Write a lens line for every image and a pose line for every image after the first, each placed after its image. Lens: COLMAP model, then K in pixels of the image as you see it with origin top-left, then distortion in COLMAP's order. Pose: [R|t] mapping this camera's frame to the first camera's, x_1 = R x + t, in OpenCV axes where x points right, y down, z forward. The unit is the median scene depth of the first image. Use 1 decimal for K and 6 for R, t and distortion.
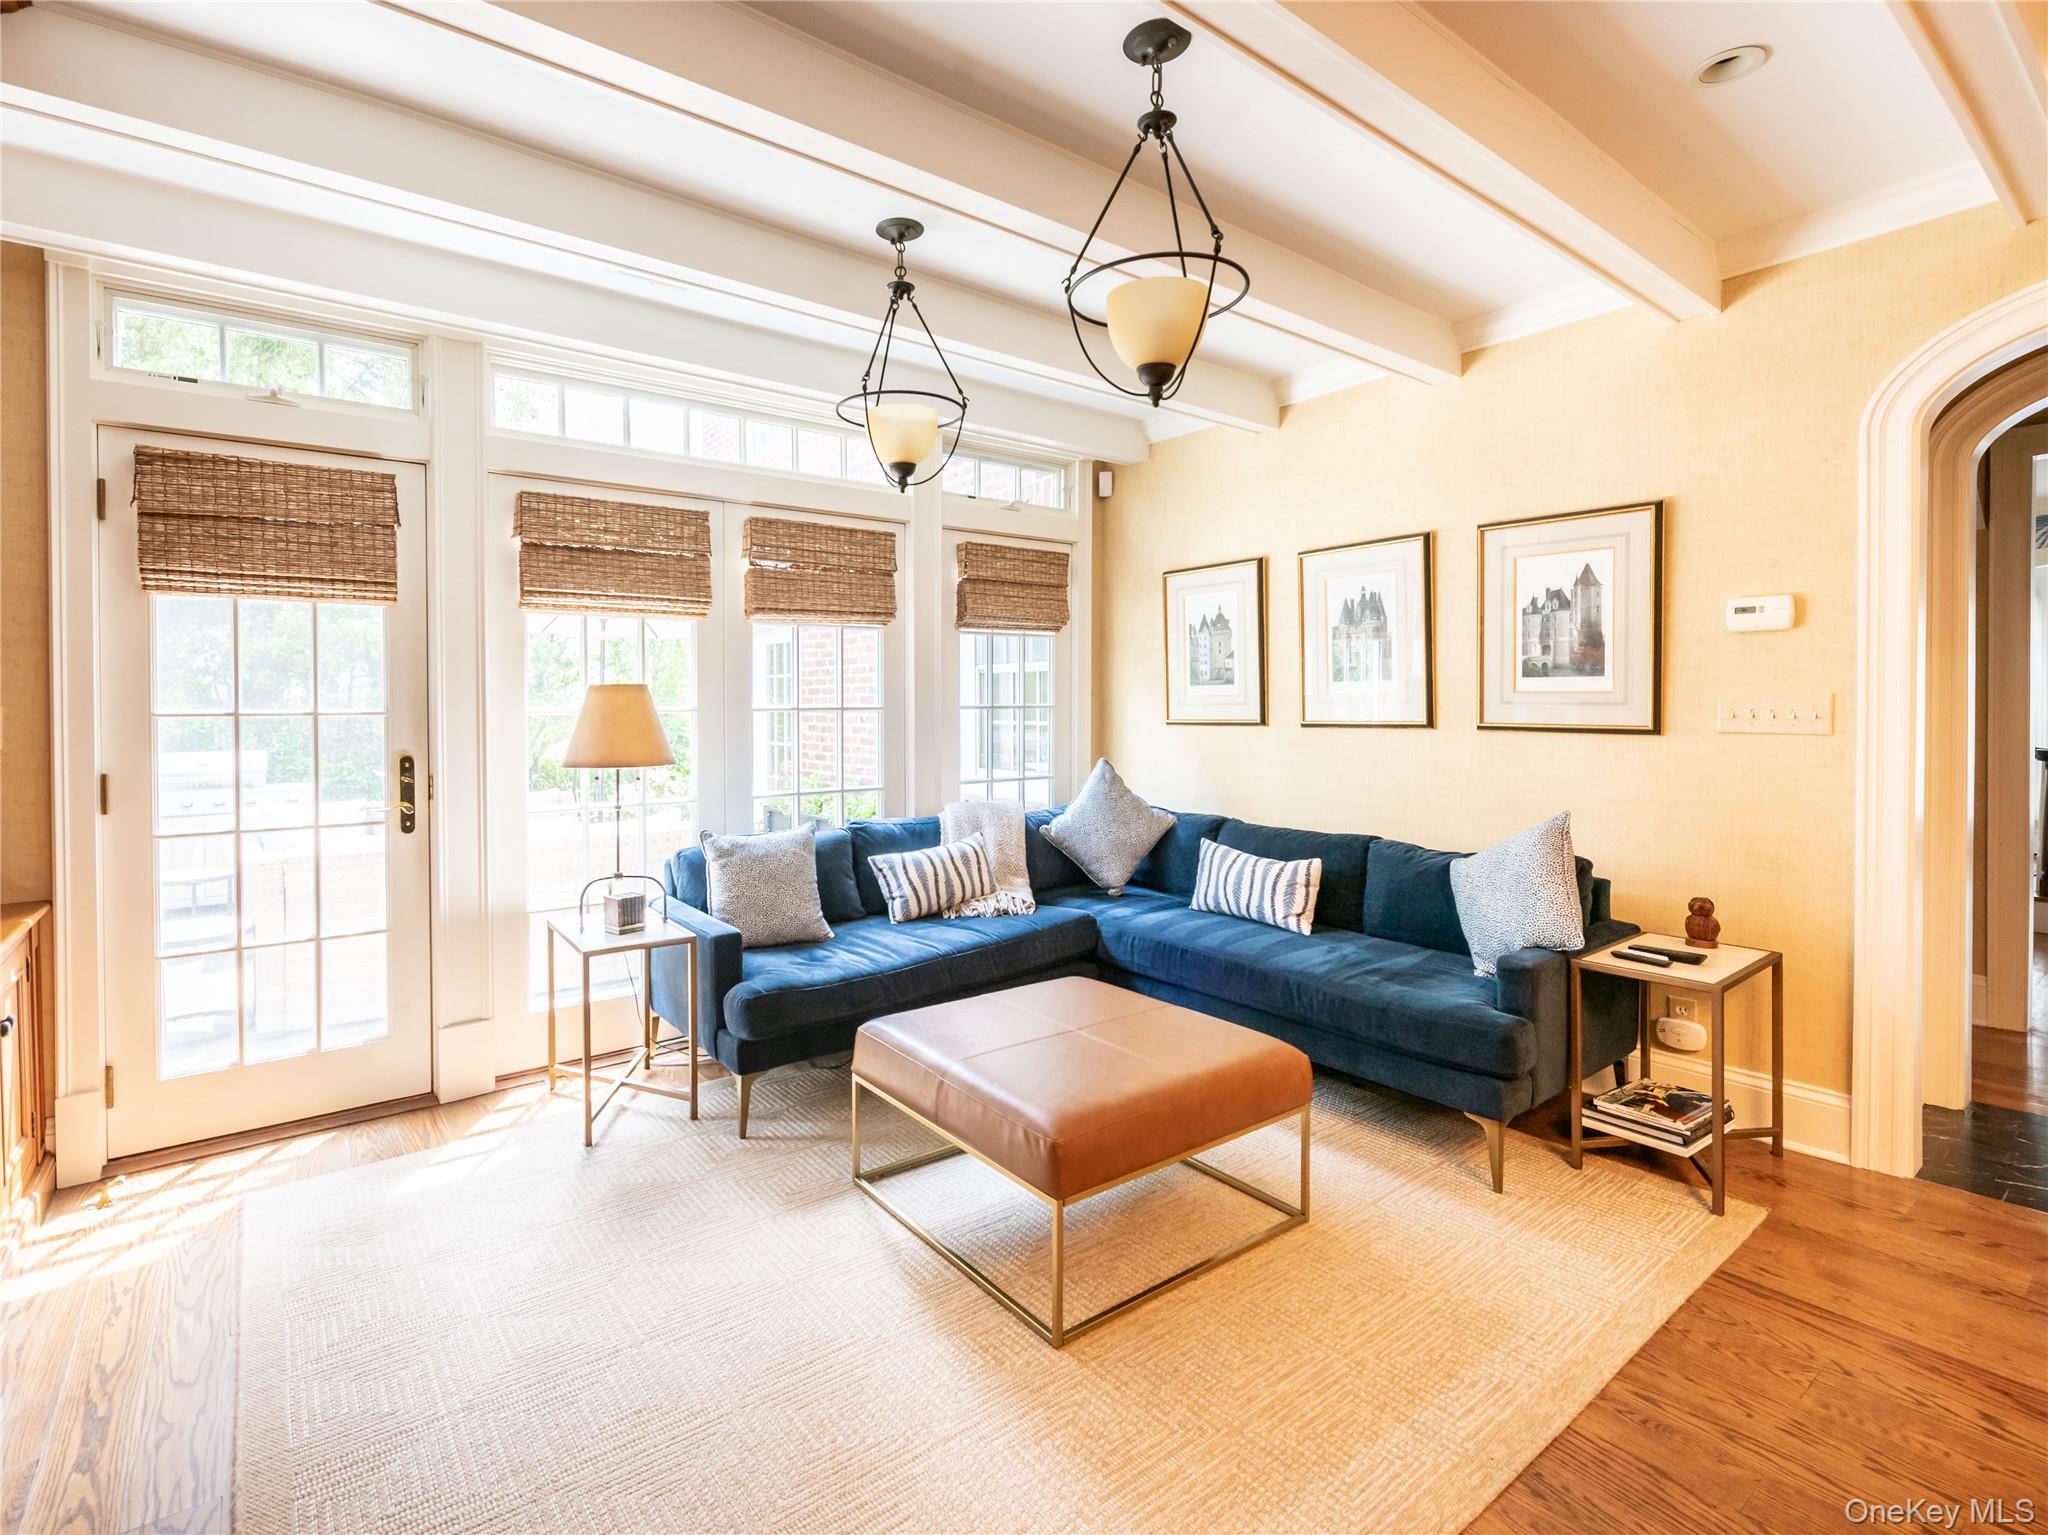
lens RADIAL K [[959.7, 0, 1021.4], [0, 959.7, 713.7], [0, 0, 1]] dist [-0.013496, -0.000206]
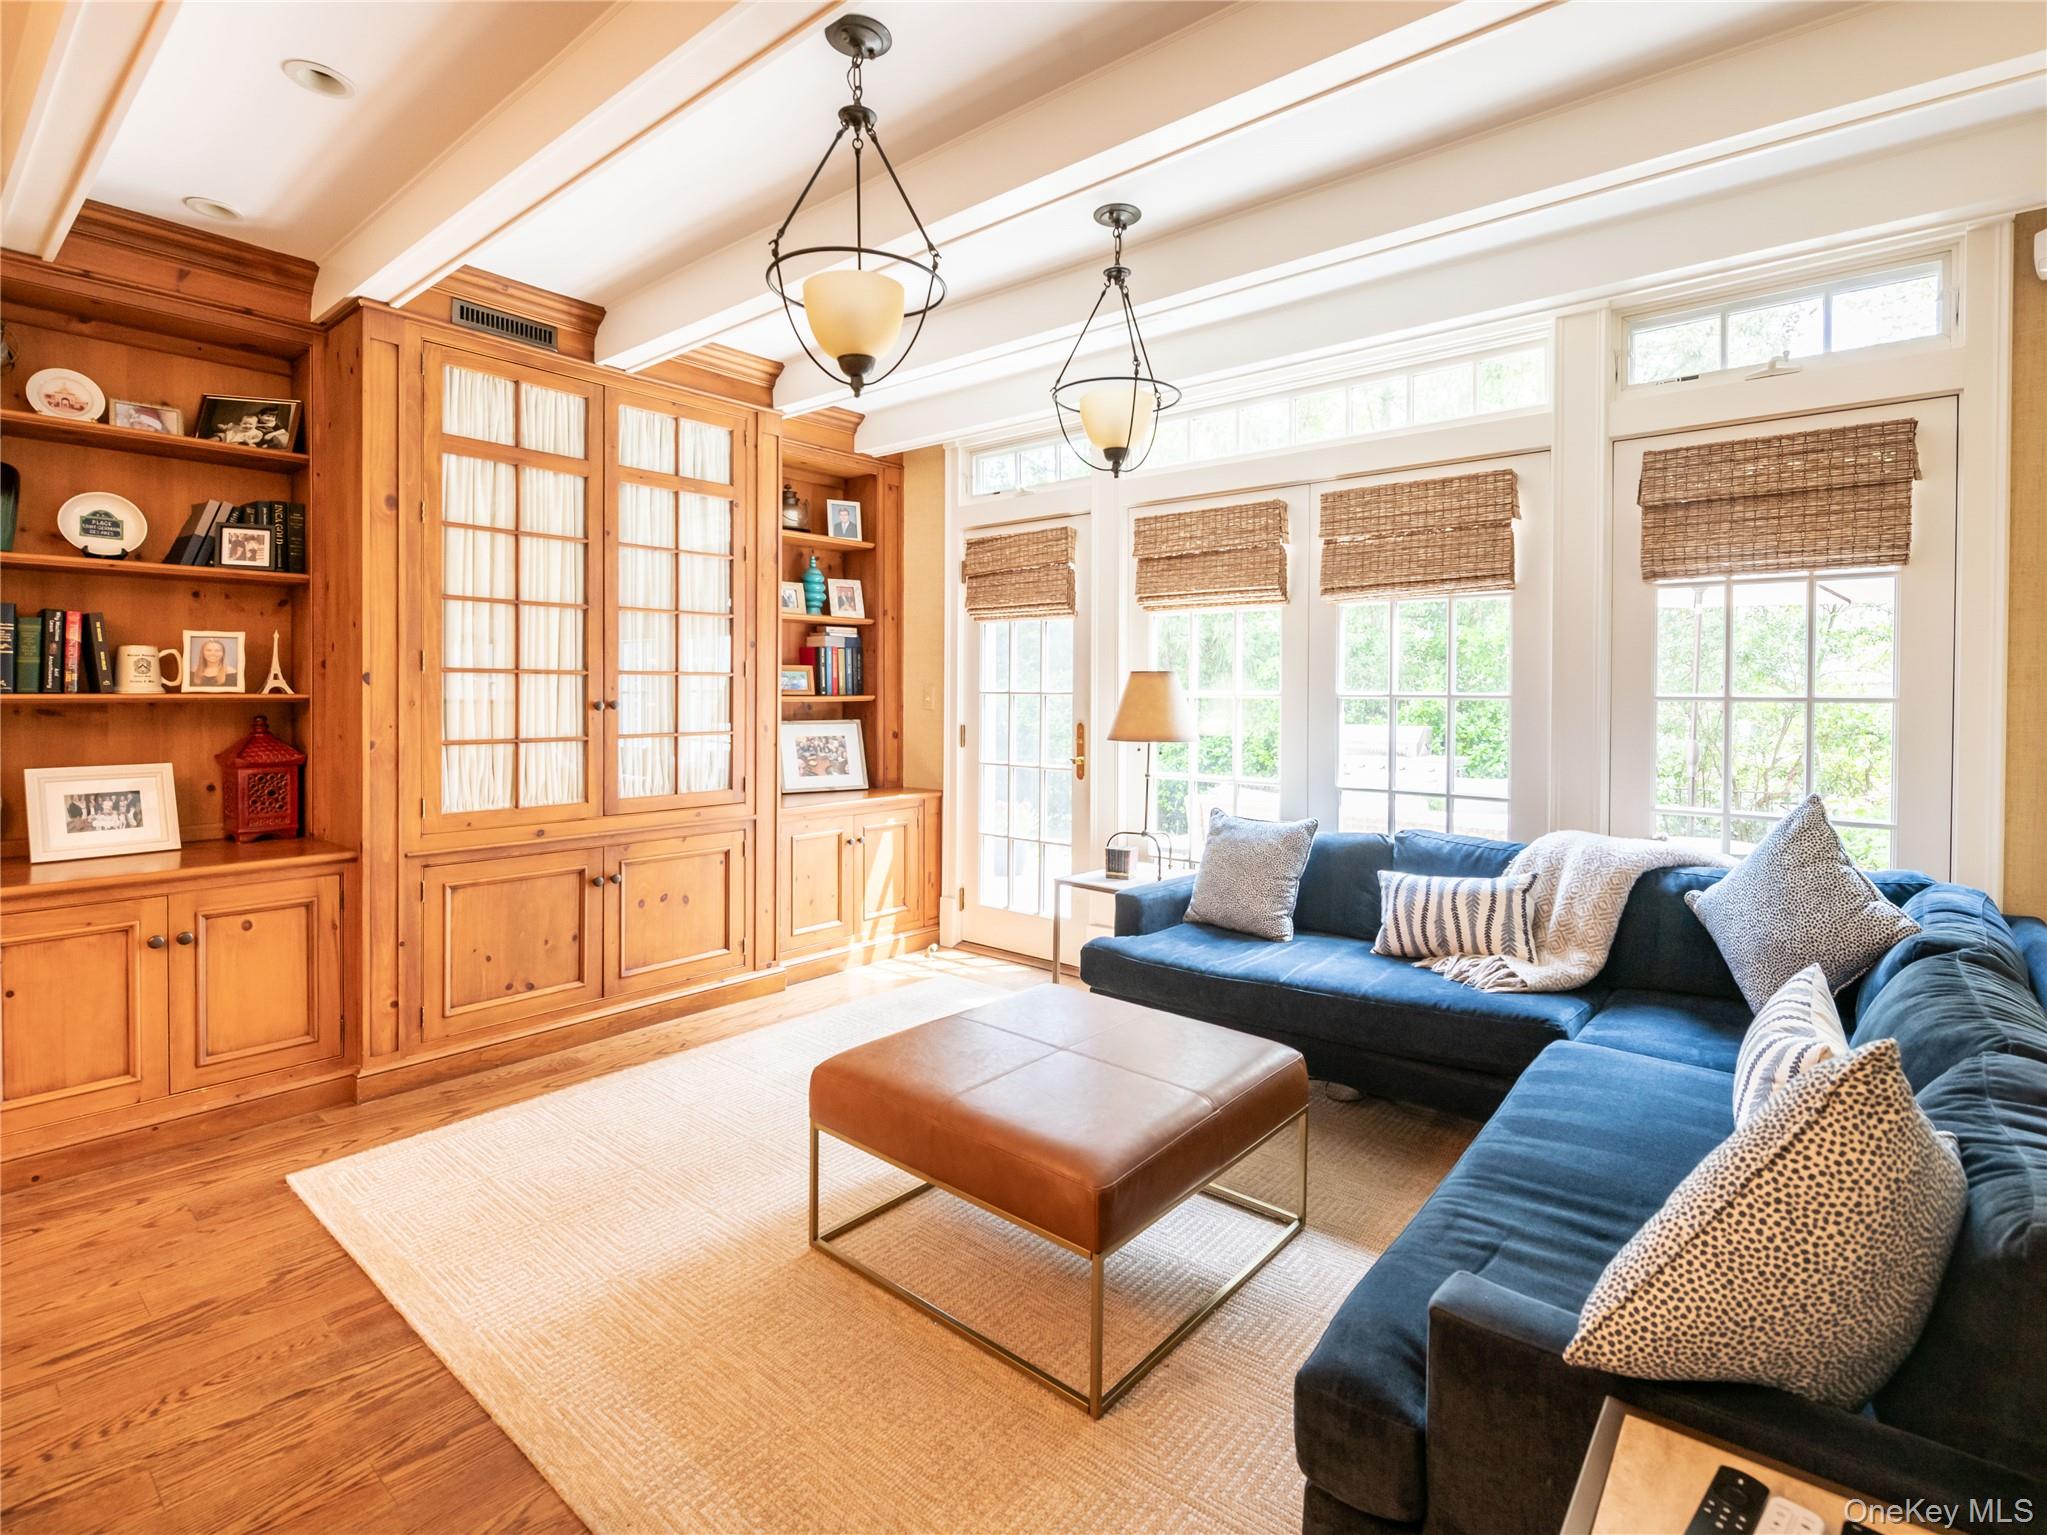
lens RADIAL K [[1009.1, 0, 1022.6], [0, 1009.1, 698.3], [0, 0, 1]] dist [-0.000770, -0.000436]
pose [[0.200709, 0.017454, -0.979495, 0.662030], [-0.017704, 0.999743, 0.014187, -0.010632], [0.979491, 0.014493, 0.200966, 0.516100]]
